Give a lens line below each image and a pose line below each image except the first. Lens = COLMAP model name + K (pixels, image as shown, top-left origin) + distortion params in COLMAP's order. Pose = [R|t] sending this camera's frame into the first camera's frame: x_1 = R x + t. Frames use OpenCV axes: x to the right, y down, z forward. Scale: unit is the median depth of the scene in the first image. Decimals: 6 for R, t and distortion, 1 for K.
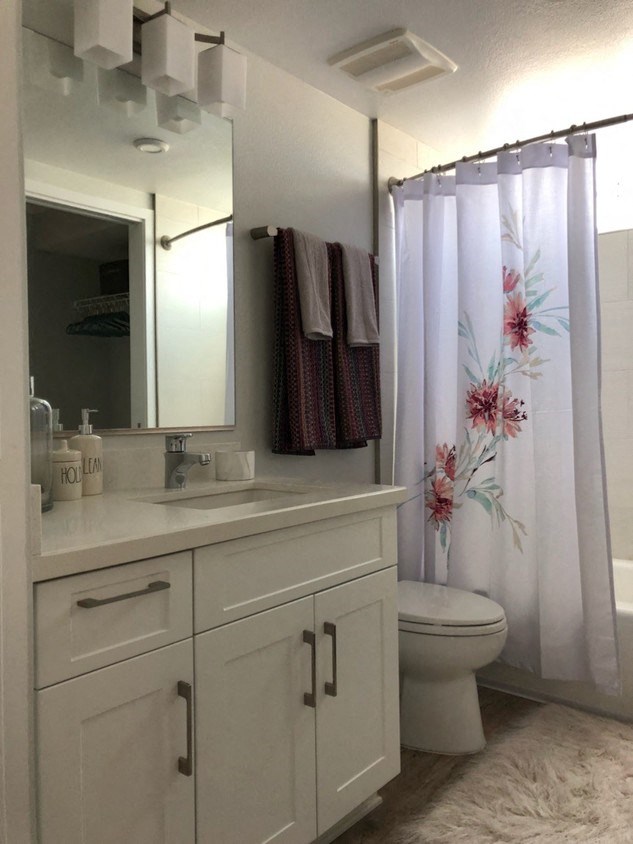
lens RADIAL K [[689.5, 0, 316.5], [0, 689.5, 422.0], [0, 0, 1]] dist [0.054342, -0.042014]
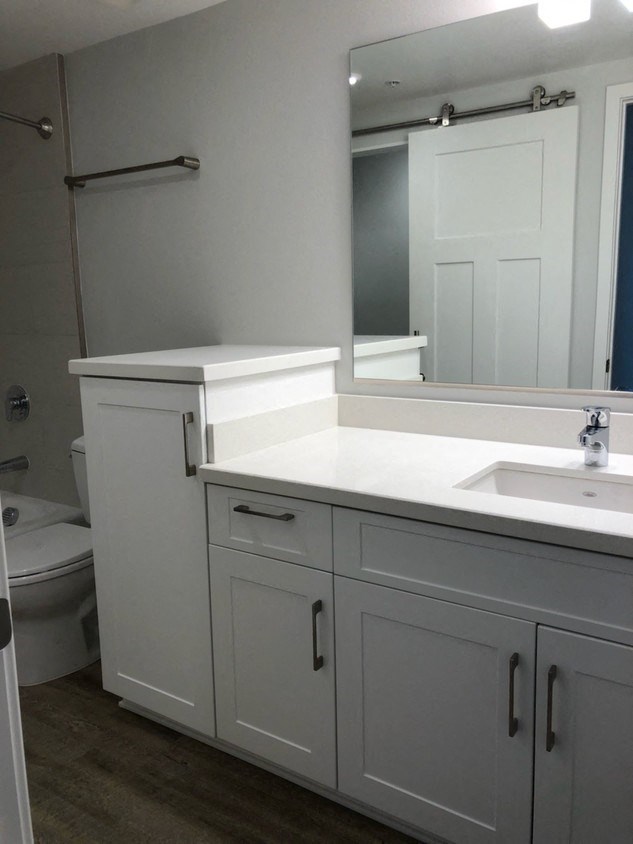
lens RADIAL K [[689.5, 0, 316.5], [0, 689.5, 422.0], [0, 0, 1]] dist [0.054342, -0.042014]
pose [[0.107124, 0.144258, -0.983725, 1.069385], [-0.040566, 0.989228, 0.140648, -0.138465], [0.993418, 0.024839, 0.111822, 0.902028]]
